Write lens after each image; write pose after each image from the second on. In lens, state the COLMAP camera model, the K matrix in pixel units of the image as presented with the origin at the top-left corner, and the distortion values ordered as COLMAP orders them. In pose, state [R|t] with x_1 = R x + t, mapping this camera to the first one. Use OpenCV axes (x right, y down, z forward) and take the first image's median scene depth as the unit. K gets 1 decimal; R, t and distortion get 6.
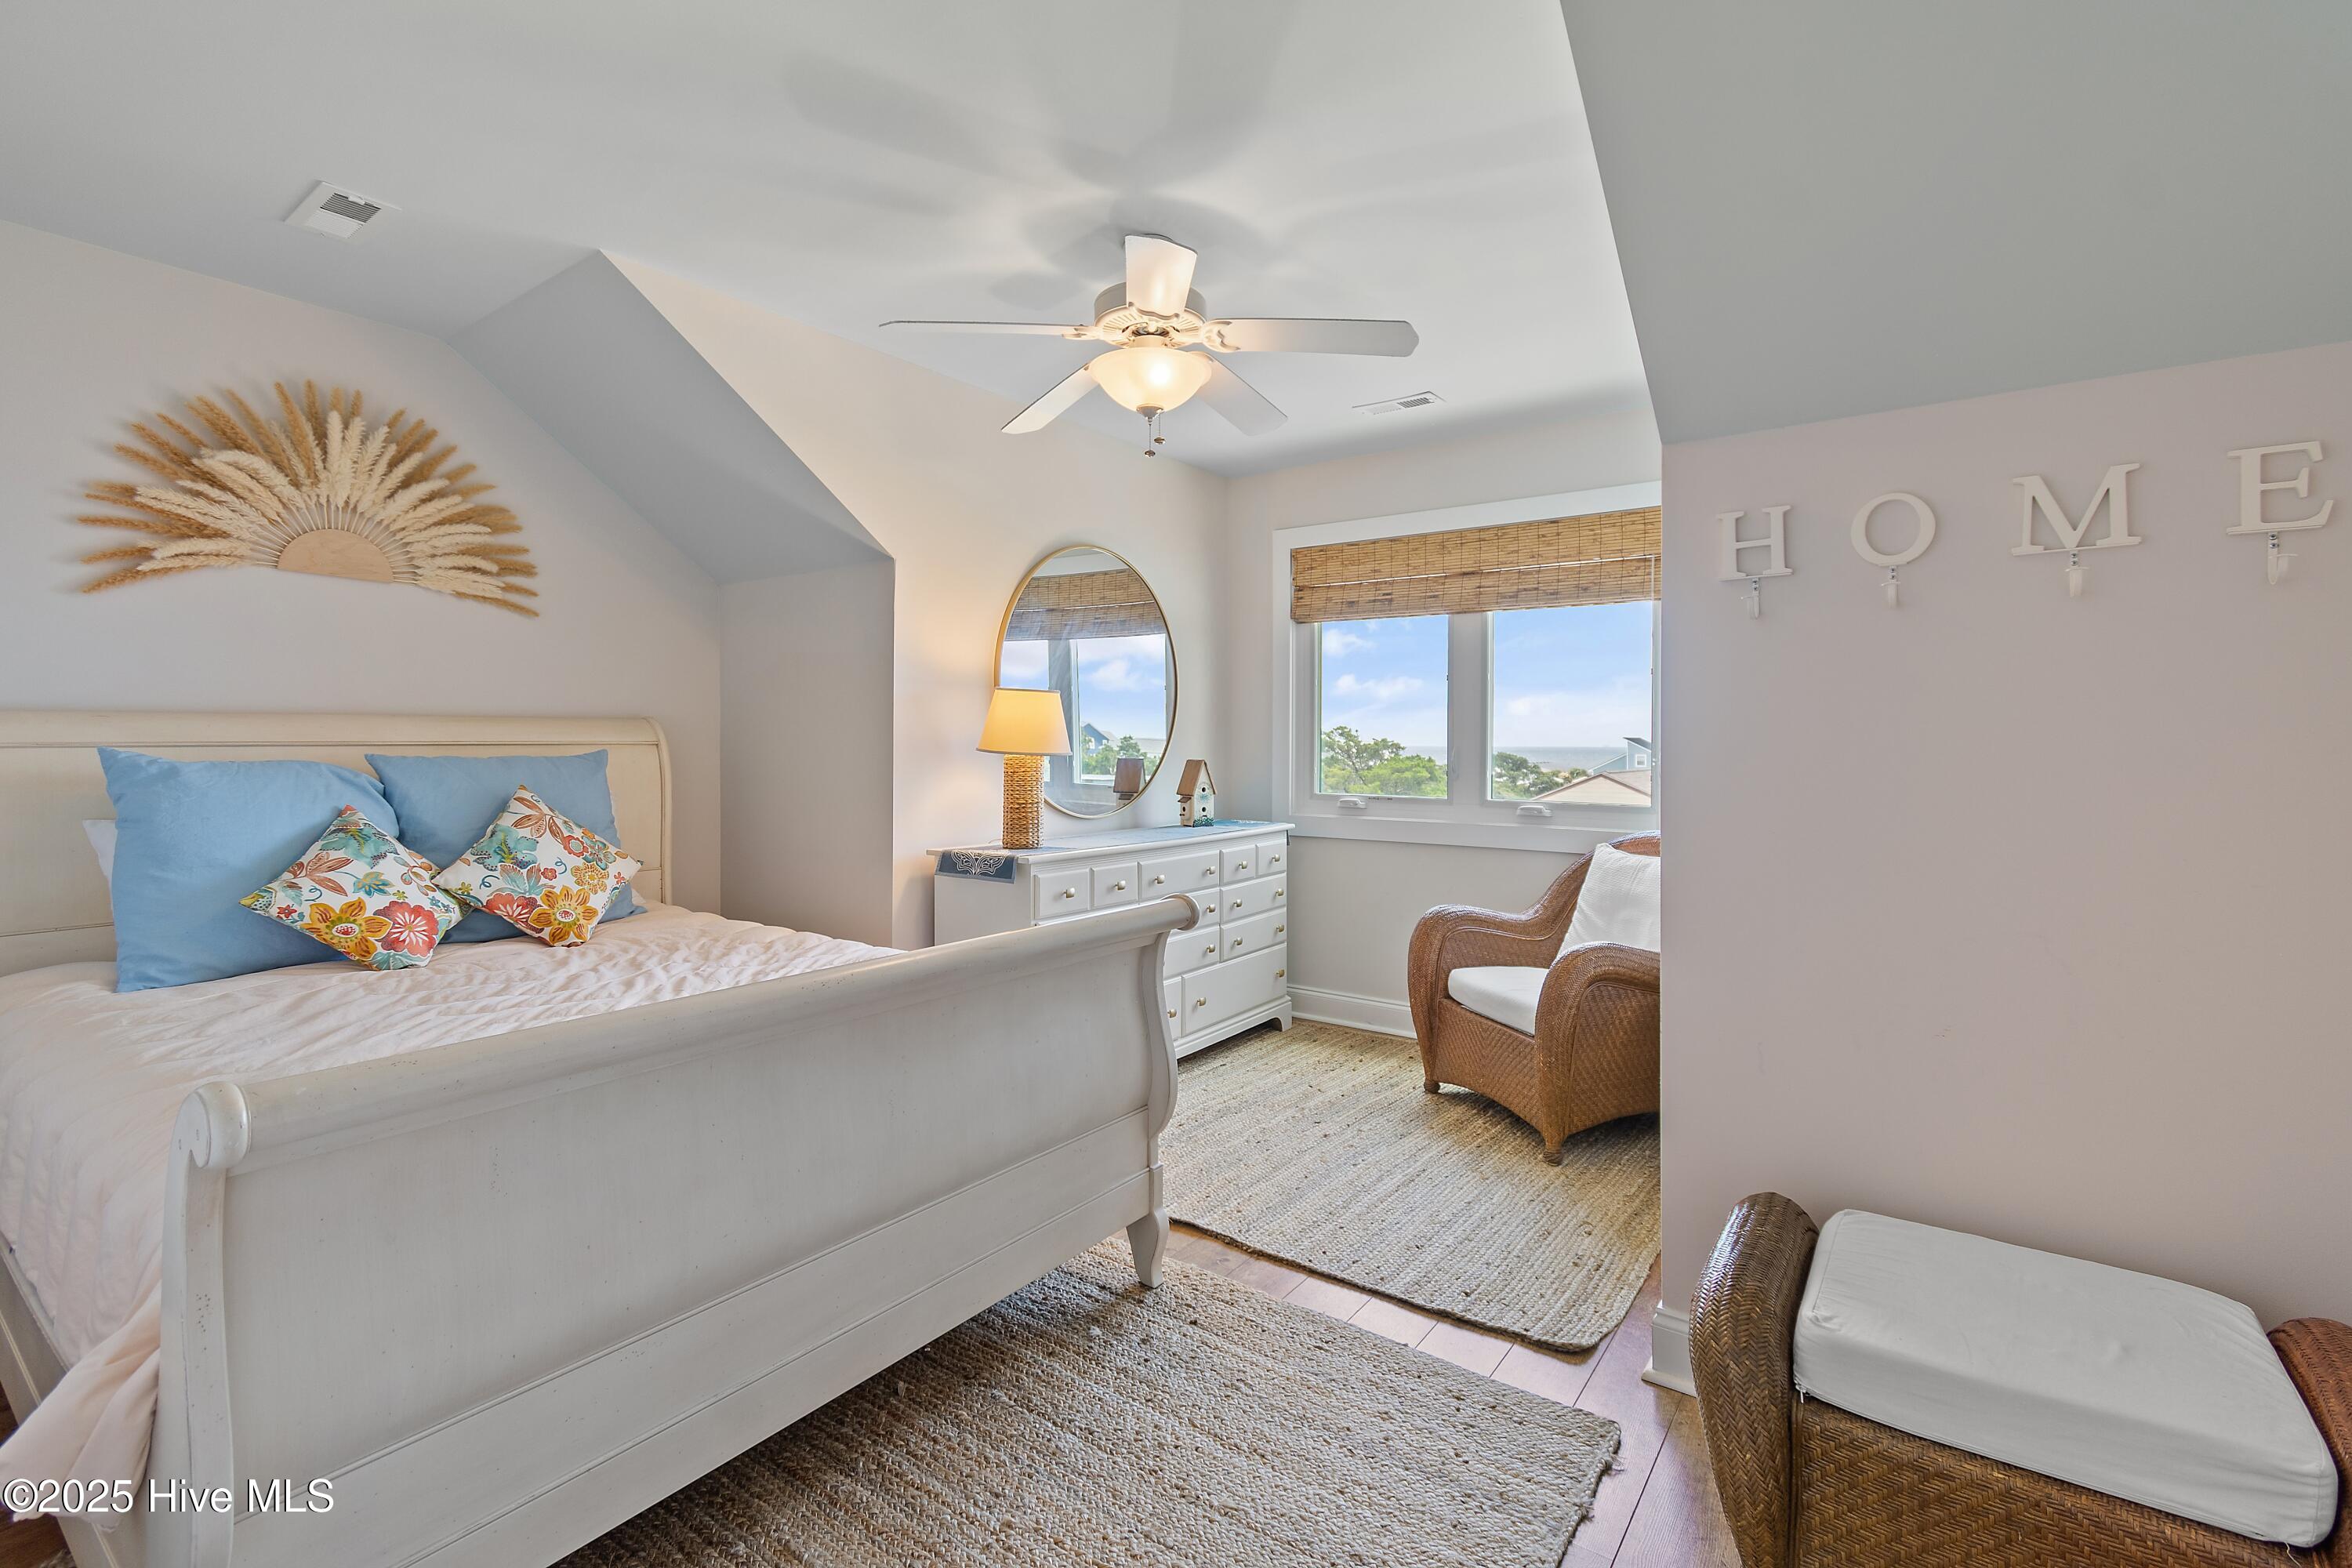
lens RADIAL K [[1045.8, 0, 1195.0], [0, 1045.8, 777.6], [0, 0, 1]] dist [0.005444, -0.002286]
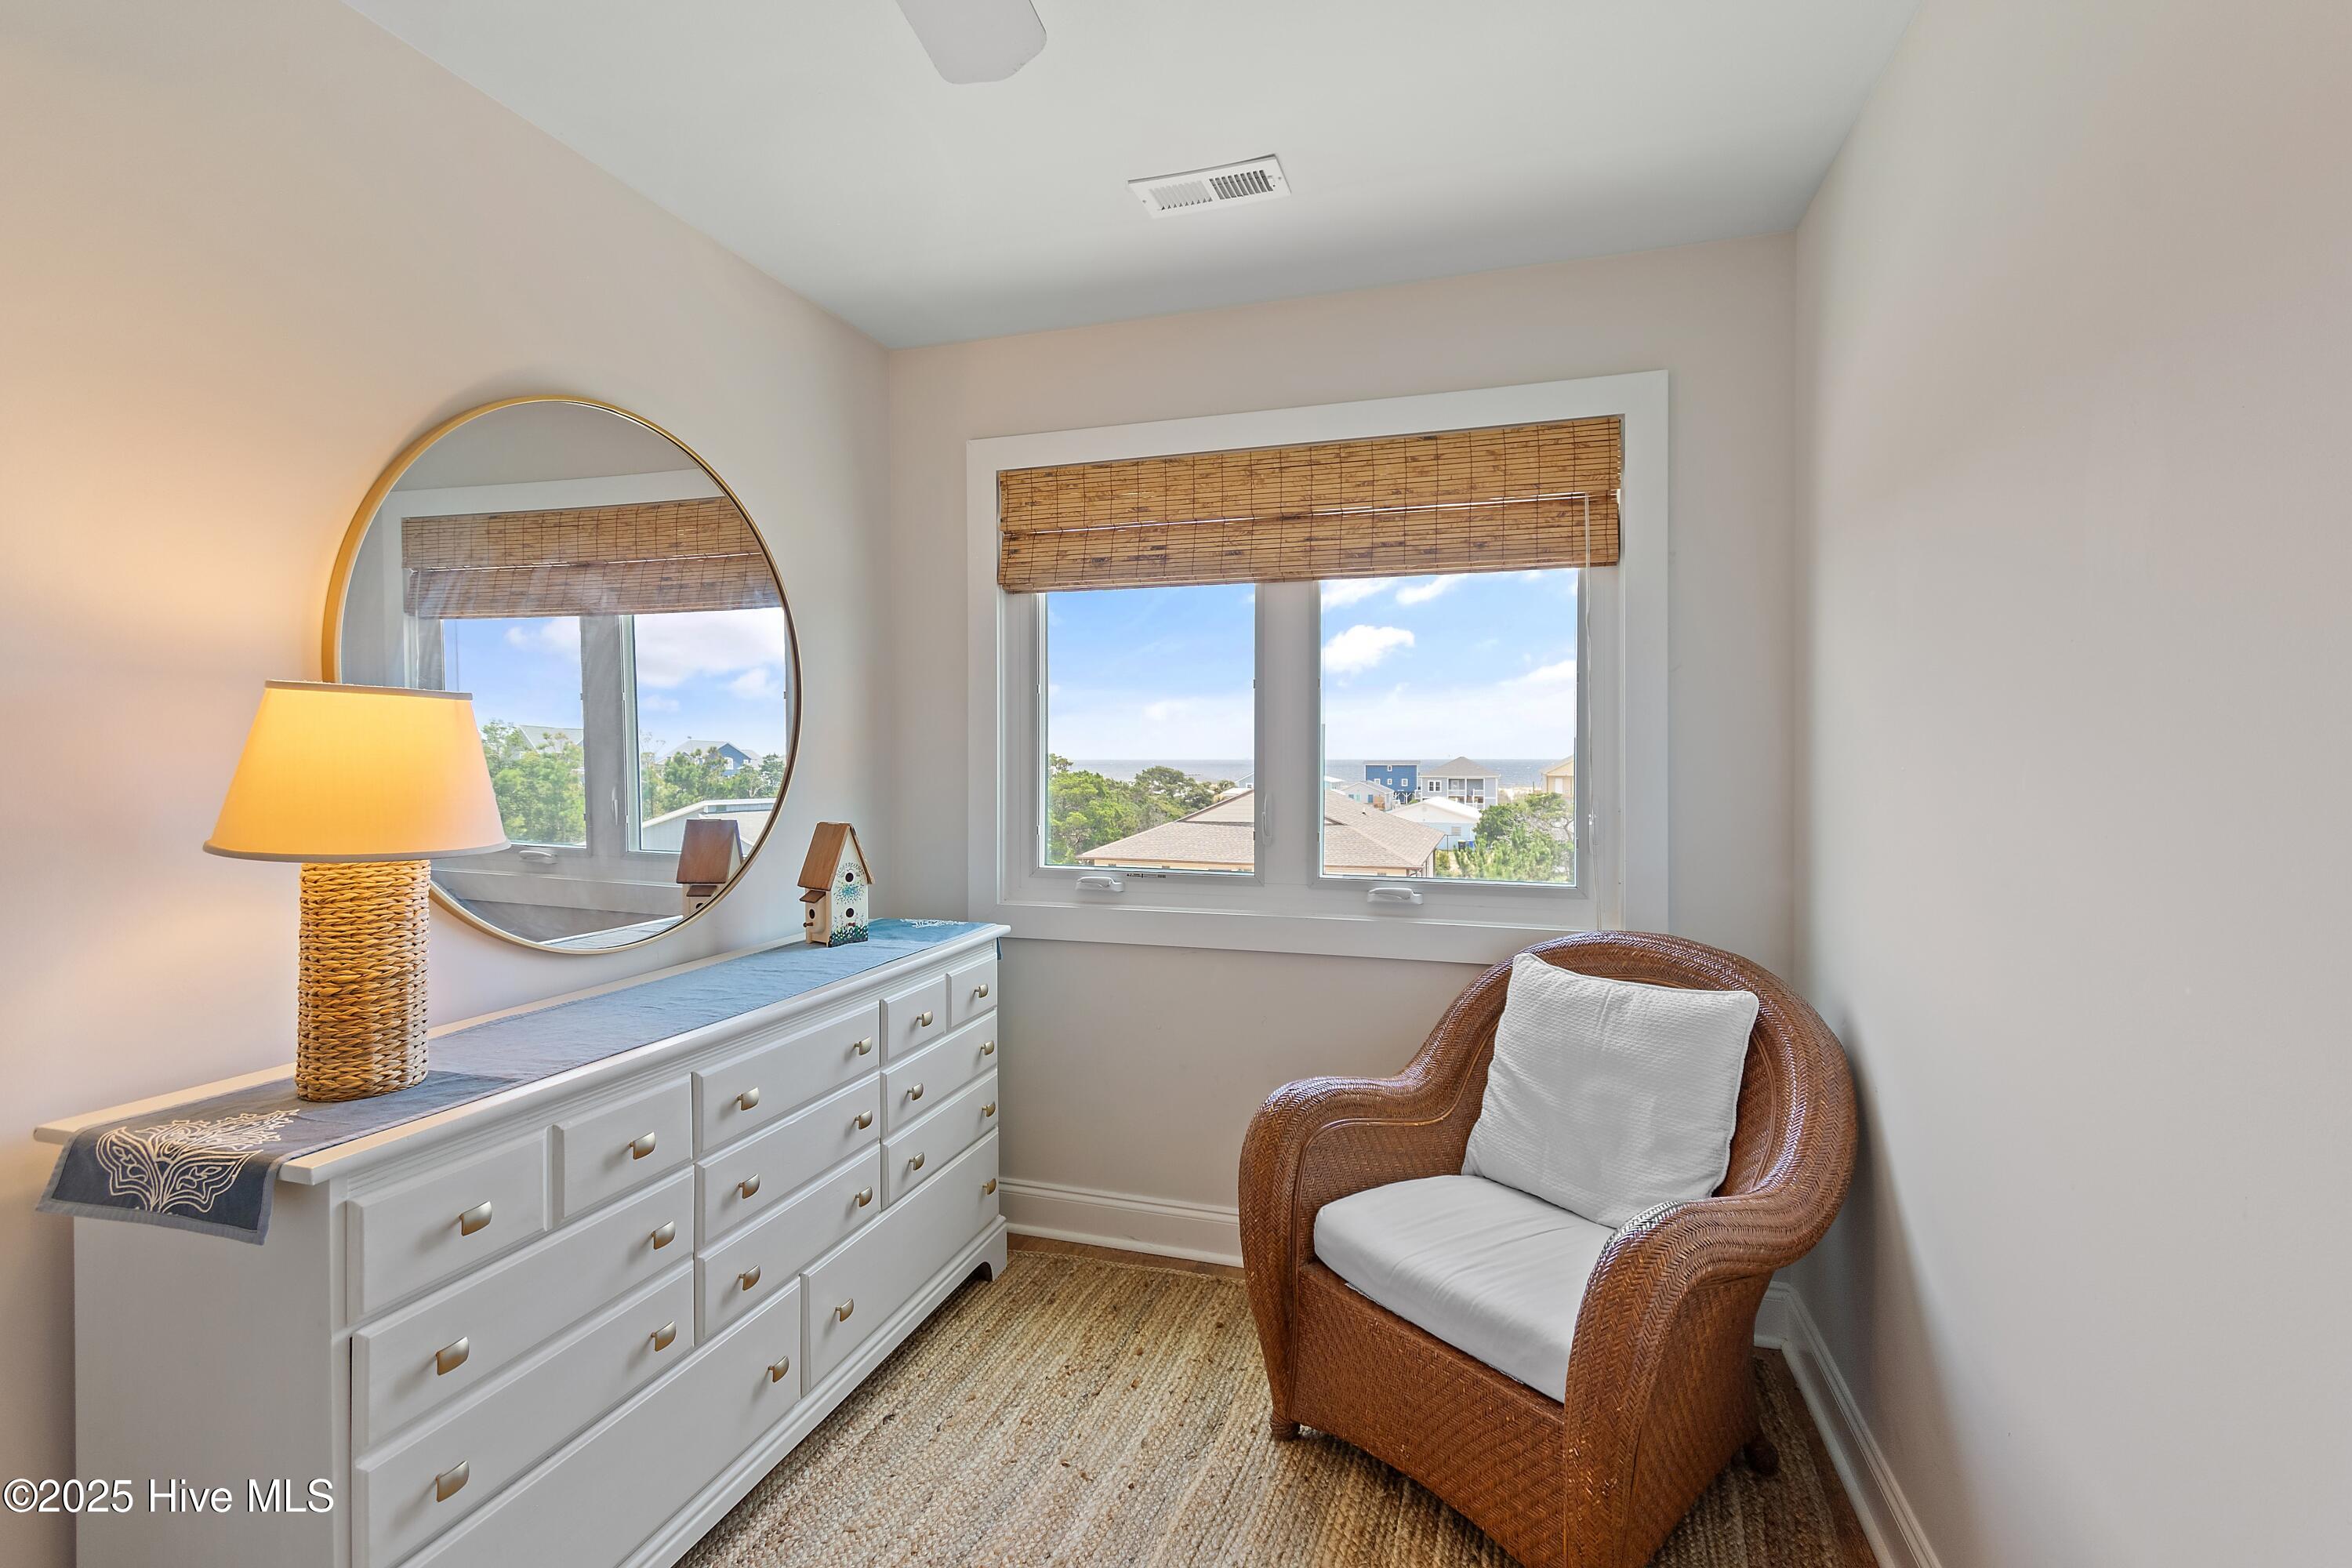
lens RADIAL K [[1045.8, 0, 1179.0], [0, 1045.8, 758.3], [0, 0, 1]] dist [0.005444, -0.002286]
pose [[0.954562, -0.005488, 0.297963, 0.010621], [0.015383, 0.999405, -0.030874, -0.032946], [-0.297616, 0.034055, 0.954078, 0.425606]]
